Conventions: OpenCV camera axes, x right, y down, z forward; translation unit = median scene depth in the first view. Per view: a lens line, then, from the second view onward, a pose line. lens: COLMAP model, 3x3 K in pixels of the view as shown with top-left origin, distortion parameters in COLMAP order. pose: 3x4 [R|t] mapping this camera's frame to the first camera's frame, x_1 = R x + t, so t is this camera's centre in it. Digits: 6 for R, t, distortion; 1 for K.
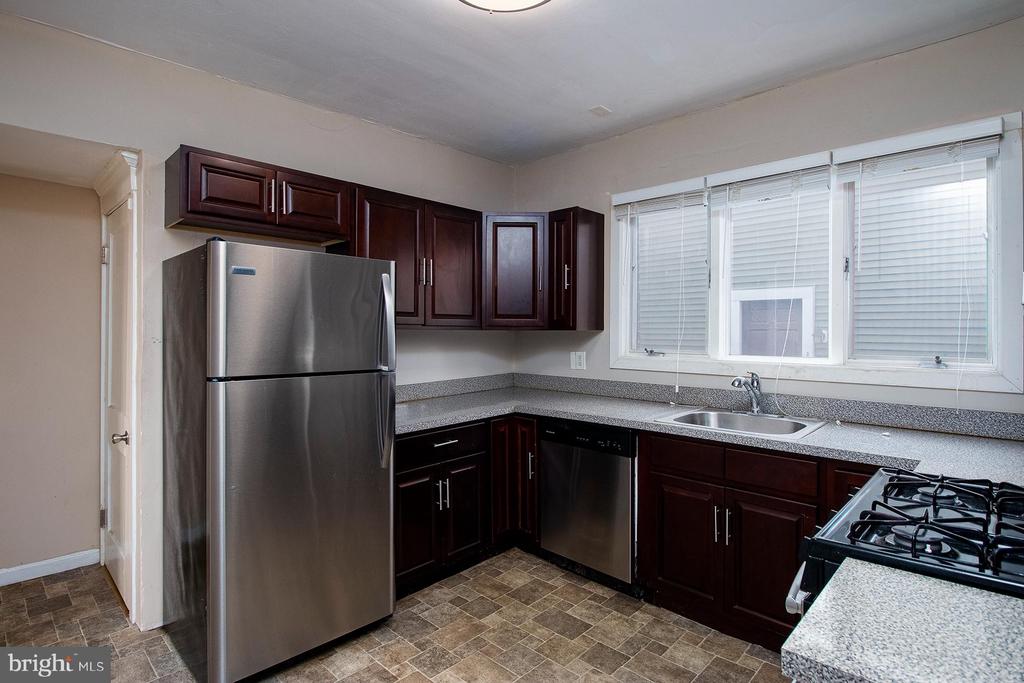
lens RADIAL K [[524.1, 0, 530.1], [0, 524.1, 329.7], [0, 0, 1]] dist [-0.005359, -0.000002]
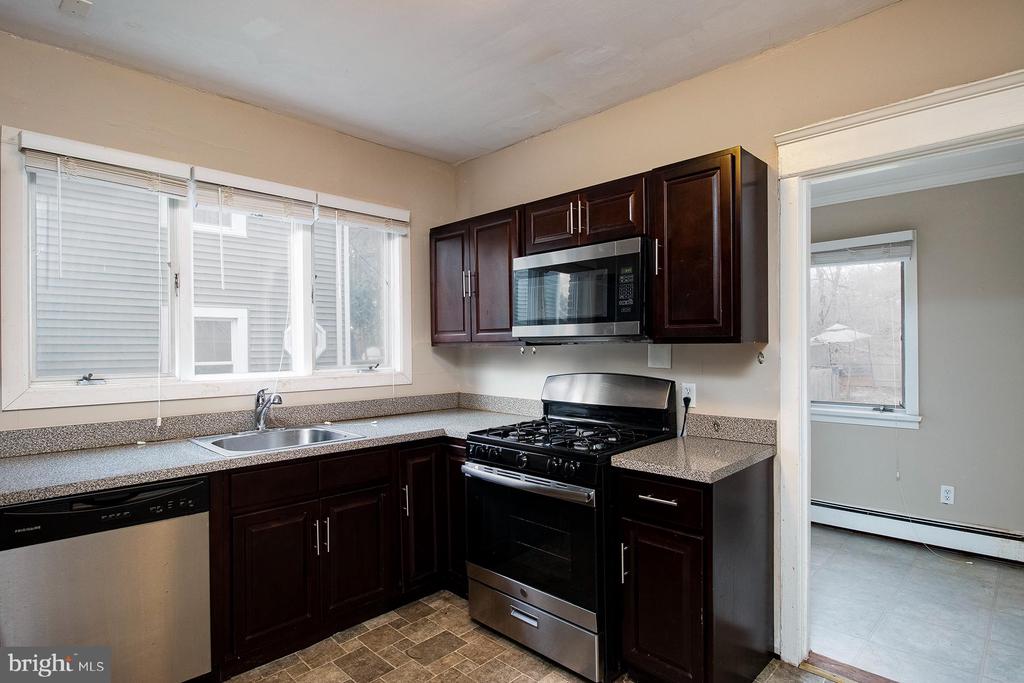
lens RADIAL K [[524.1, 0, 513.5], [0, 524.1, 344.1], [0, 0, 1]] dist [-0.005359, -0.000002]
pose [[0.021540, -0.000592, 0.999768, -0.573976], [0.004664, 0.999989, 0.000491, -0.001751], [-0.999757, 0.004652, 0.021542, 0.527348]]
